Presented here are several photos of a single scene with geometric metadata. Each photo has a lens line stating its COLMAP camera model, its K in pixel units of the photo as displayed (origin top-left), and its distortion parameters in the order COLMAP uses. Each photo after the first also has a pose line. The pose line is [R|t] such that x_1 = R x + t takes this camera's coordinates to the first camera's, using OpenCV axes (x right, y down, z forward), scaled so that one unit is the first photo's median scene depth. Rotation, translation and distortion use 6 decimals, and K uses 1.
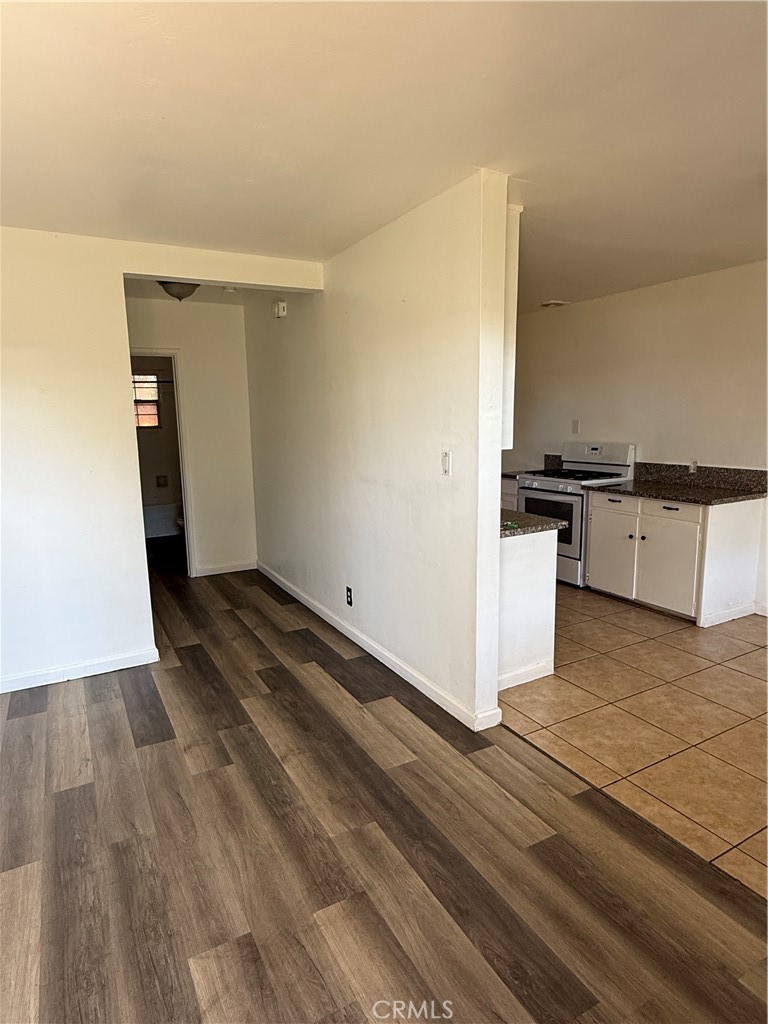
lens RADIAL K [[591.8, 0, 384.0], [0, 591.8, 512.0], [0, 0, 1]] dist [-0.002045, 0.001923]
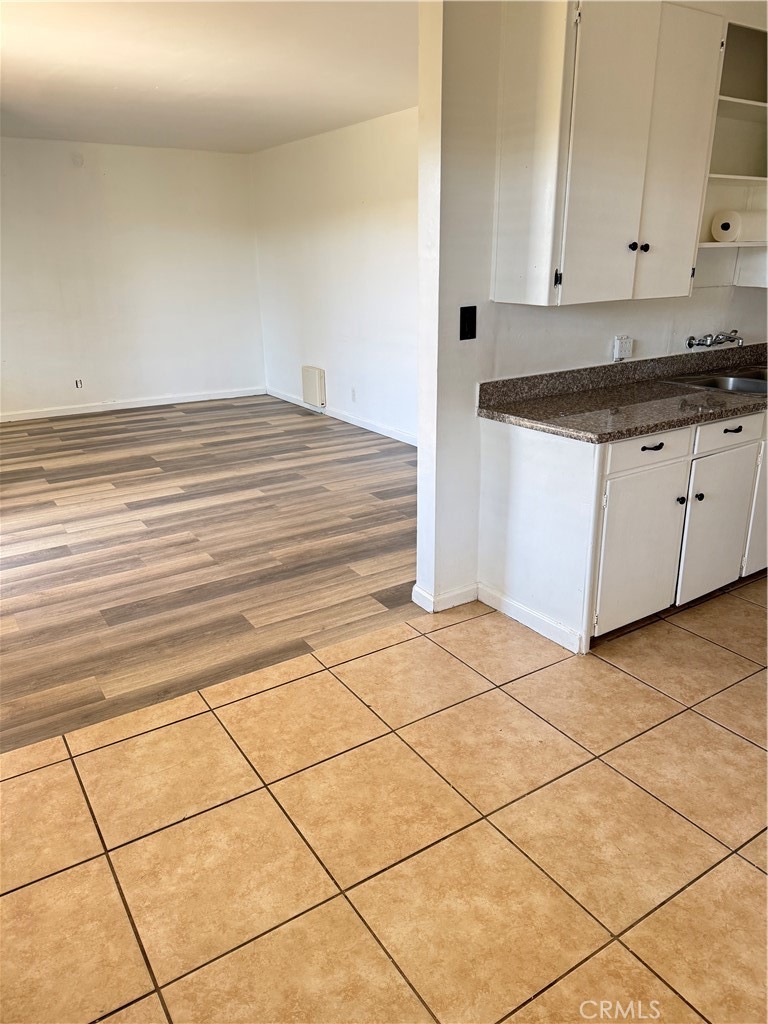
lens RADIAL K [[722.6, 0, 378.9], [0, 722.6, 496.3], [0, 0, 1]] dist [0.087673, -0.100339]
pose [[0.065592, 0.331957, -0.941011, 1.037621], [-0.152499, 0.935299, 0.319312, -0.134060], [0.986125, 0.122559, 0.111972, 0.685001]]
